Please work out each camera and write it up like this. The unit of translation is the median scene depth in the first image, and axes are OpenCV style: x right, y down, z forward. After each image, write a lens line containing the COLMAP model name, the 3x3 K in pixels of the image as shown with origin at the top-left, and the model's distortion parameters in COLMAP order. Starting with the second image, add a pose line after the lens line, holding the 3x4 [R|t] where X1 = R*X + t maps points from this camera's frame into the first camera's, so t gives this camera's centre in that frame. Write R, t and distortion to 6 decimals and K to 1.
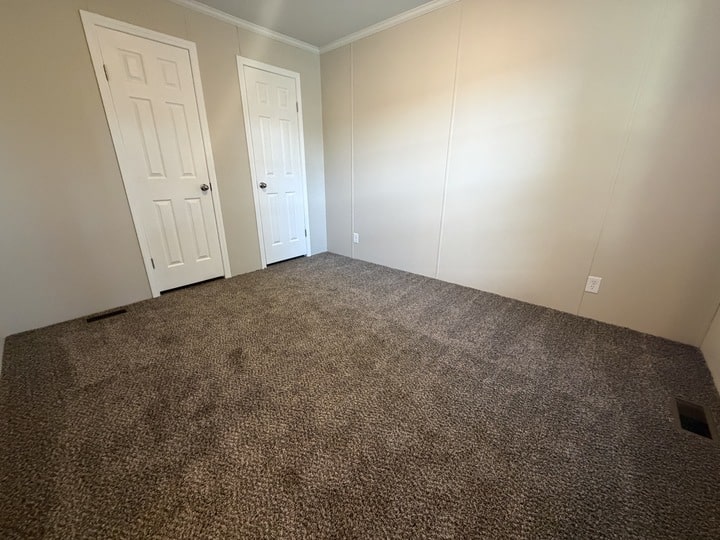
lens RADIAL K [[286.0, 0, 360.0], [0, 286.0, 270.0], [0, 0, 1]] dist [-0.000787, -0.000431]
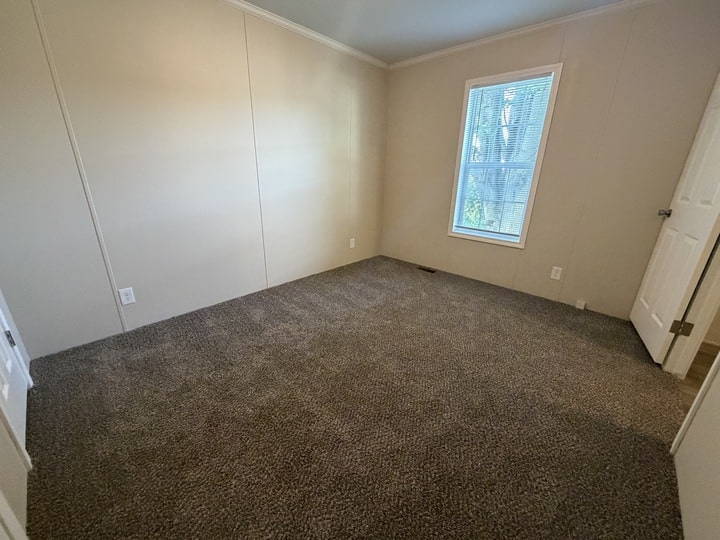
lens RADIAL K [[286.0, 0, 360.0], [0, 286.0, 270.0], [0, 0, 1]] dist [-0.000787, -0.000431]
pose [[0.055351, -0.329001, 0.942706, -0.706047], [0.323418, 0.899159, 0.294813, -0.241844], [-0.944636, 0.288570, 0.156174, 0.609198]]
